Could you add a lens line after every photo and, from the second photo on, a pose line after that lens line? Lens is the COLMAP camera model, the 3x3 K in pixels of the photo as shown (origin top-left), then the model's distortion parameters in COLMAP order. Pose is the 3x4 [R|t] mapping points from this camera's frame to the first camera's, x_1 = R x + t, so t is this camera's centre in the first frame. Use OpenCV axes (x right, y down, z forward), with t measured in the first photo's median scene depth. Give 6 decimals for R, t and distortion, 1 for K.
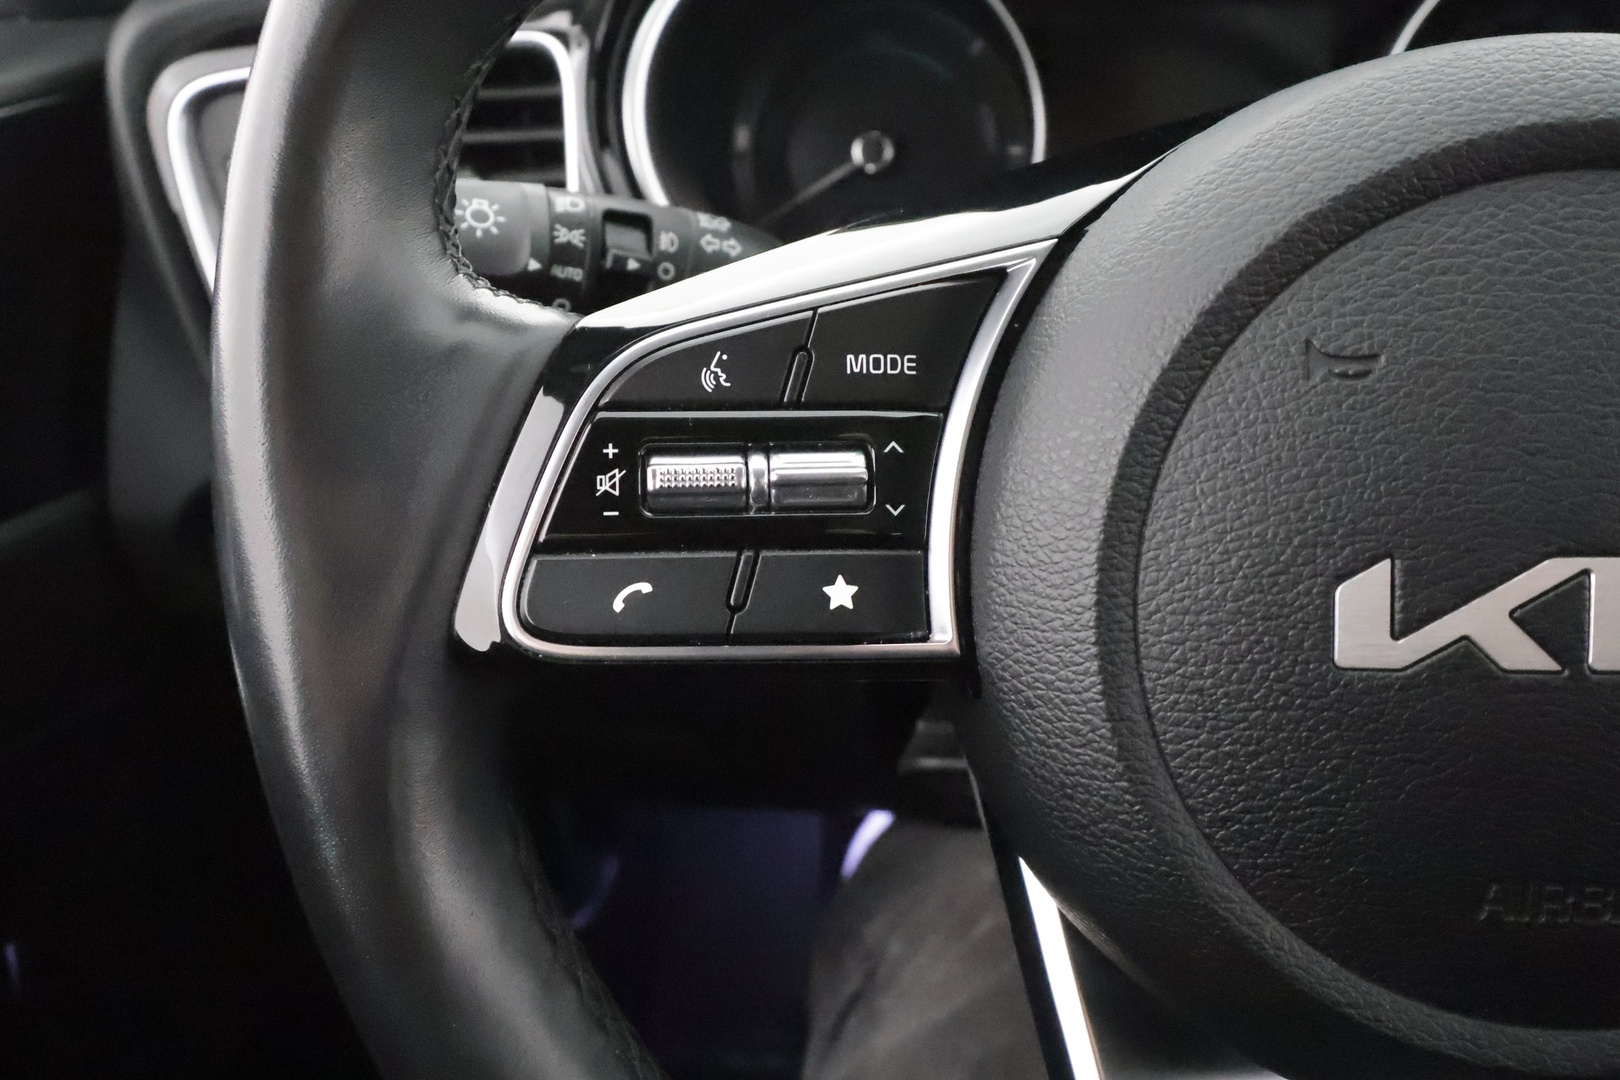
lens RADIAL K [[1282.7, 0, 810.0], [0, 1282.7, 540.0], [0, 0, 1]] dist [0.007885, -0.007170]
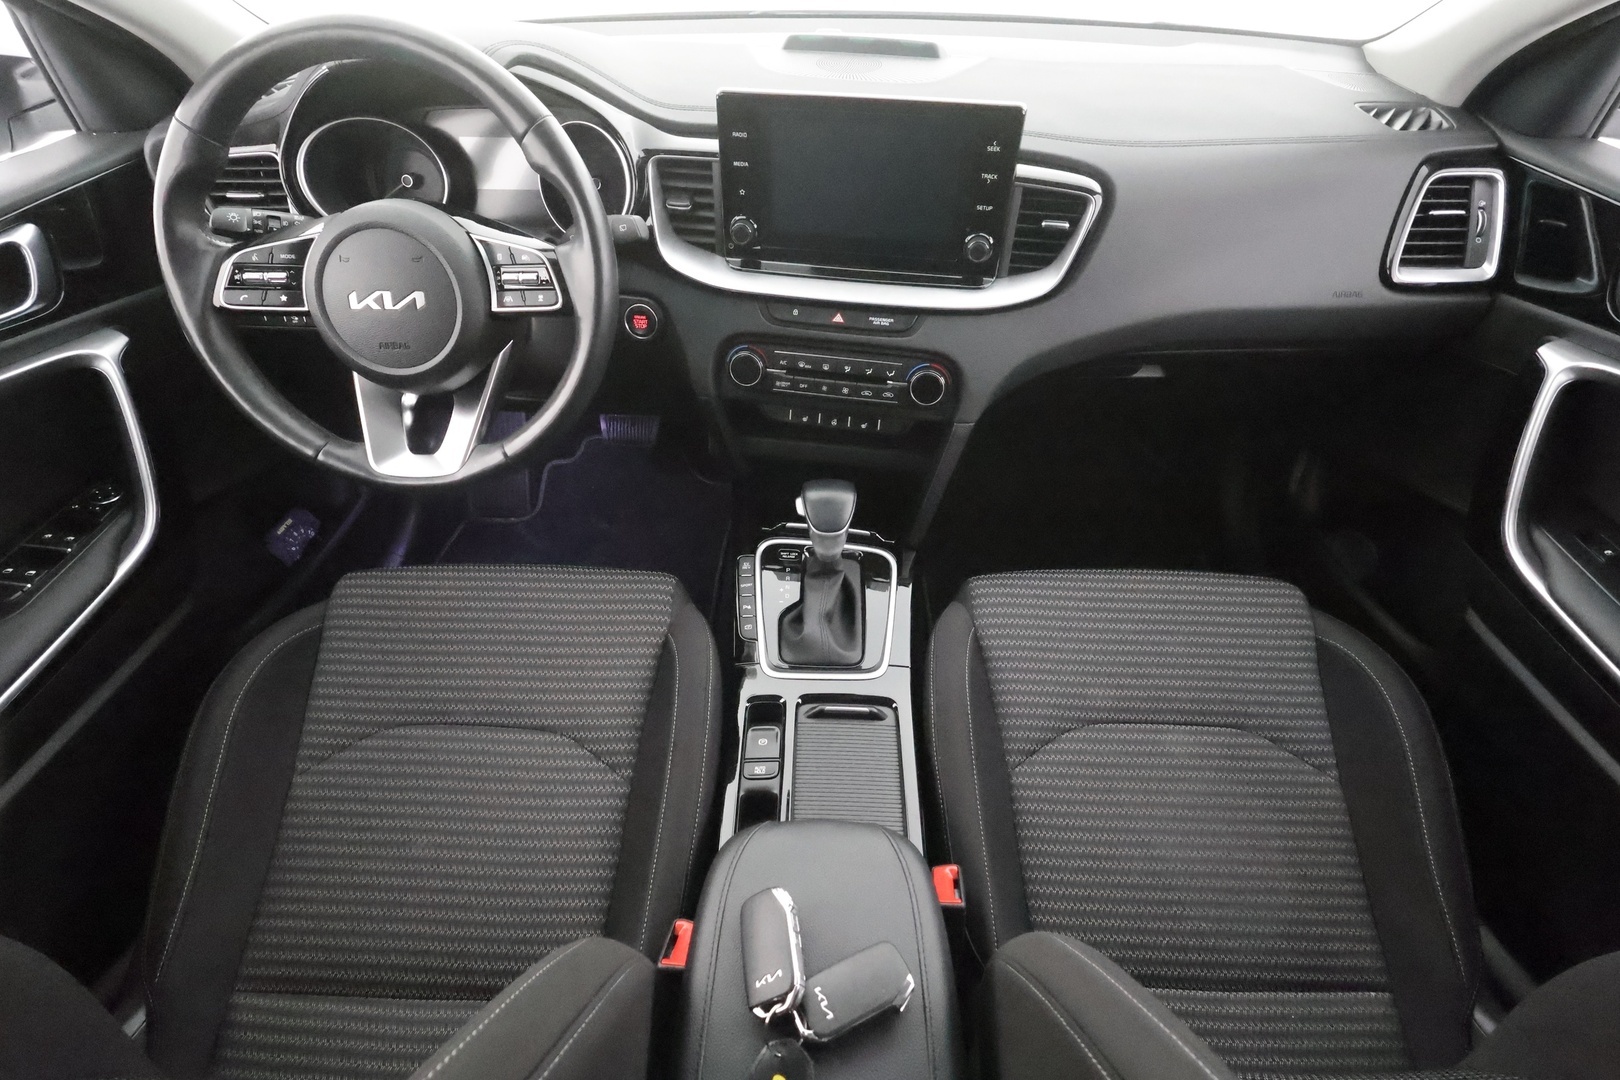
lens RADIAL K [[757.9, 0, 810.0], [0, 757.9, 540.0], [0, 0, 1]] dist [-0.000038, -0.000687]
pose [[0.994326, -0.012417, 0.105646, 1.999074], [-0.014132, 0.968938, 0.246898, 0.220193], [-0.105430, -0.246990, 0.963266, -2.802235]]
